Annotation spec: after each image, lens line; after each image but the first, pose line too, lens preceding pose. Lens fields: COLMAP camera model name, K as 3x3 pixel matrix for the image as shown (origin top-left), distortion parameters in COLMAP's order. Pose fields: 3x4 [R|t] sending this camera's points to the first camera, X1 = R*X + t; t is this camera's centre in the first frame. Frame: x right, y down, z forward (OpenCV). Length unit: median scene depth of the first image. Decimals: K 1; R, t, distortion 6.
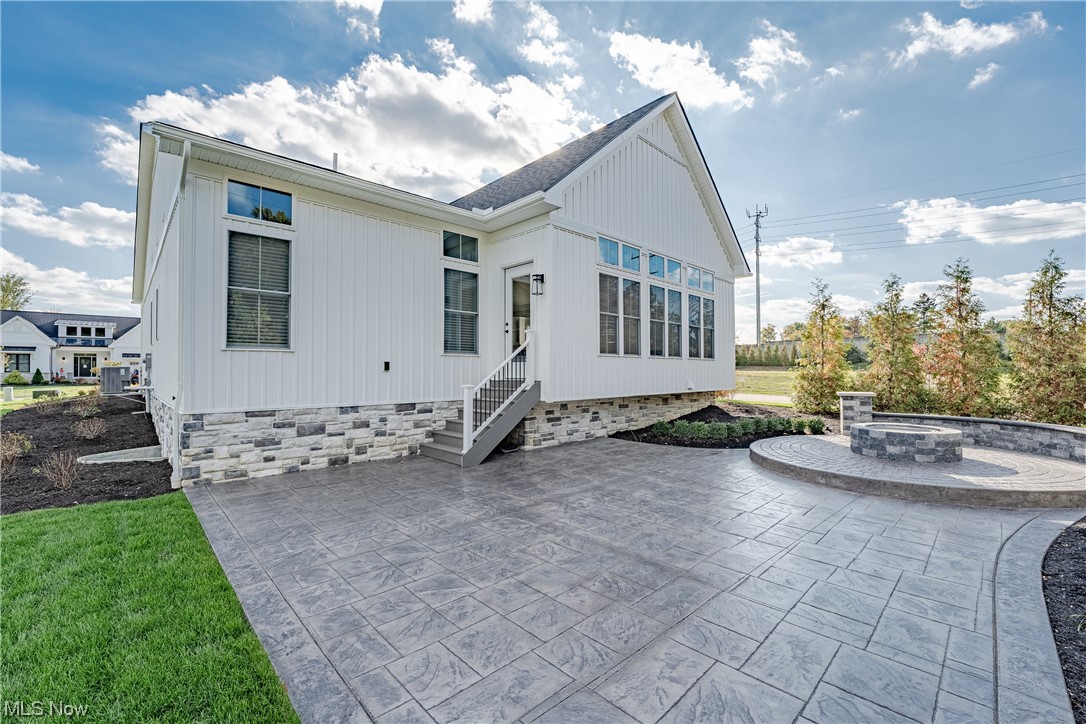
lens RADIAL K [[450.4, 0, 543.0], [0, 450.4, 362.0], [0, 0, 1]] dist [-0.023516, -0.000055]
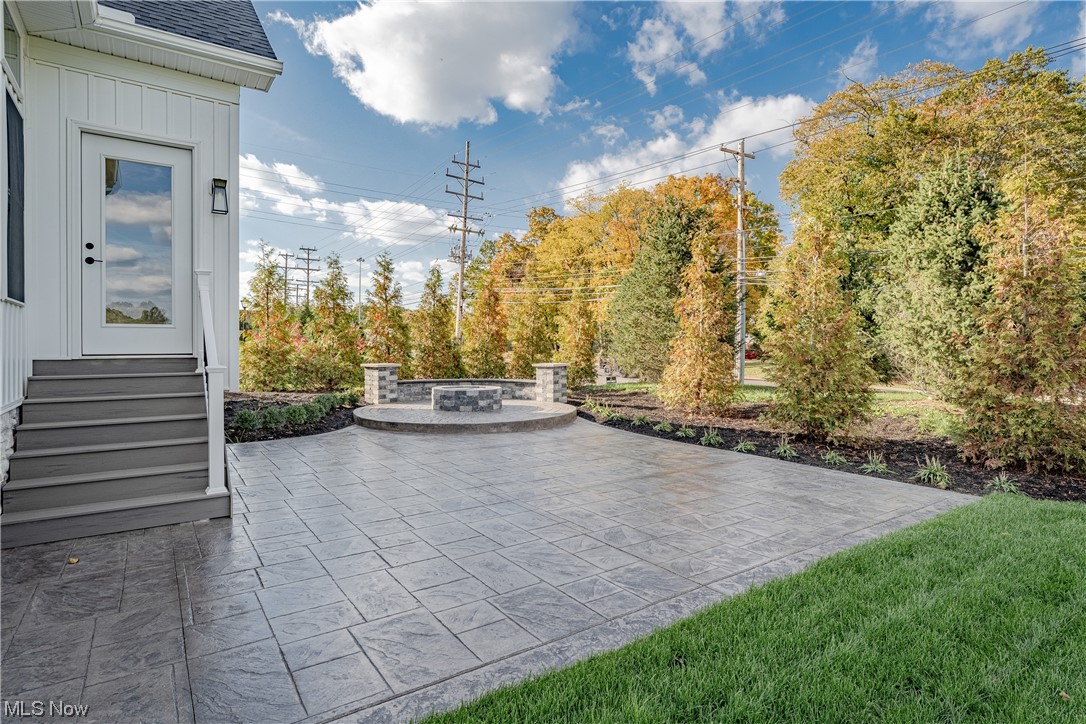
lens RADIAL K [[560.1, 0, 540.7], [0, 560.1, 347.4], [0, 0, 1]] dist [-0.001164, -0.000116]
pose [[0.157992, -0.000631, 0.987440, -1.414099], [-0.021186, 0.999767, 0.004028, 0.034079], [-0.987213, -0.021556, 0.157942, 0.950741]]
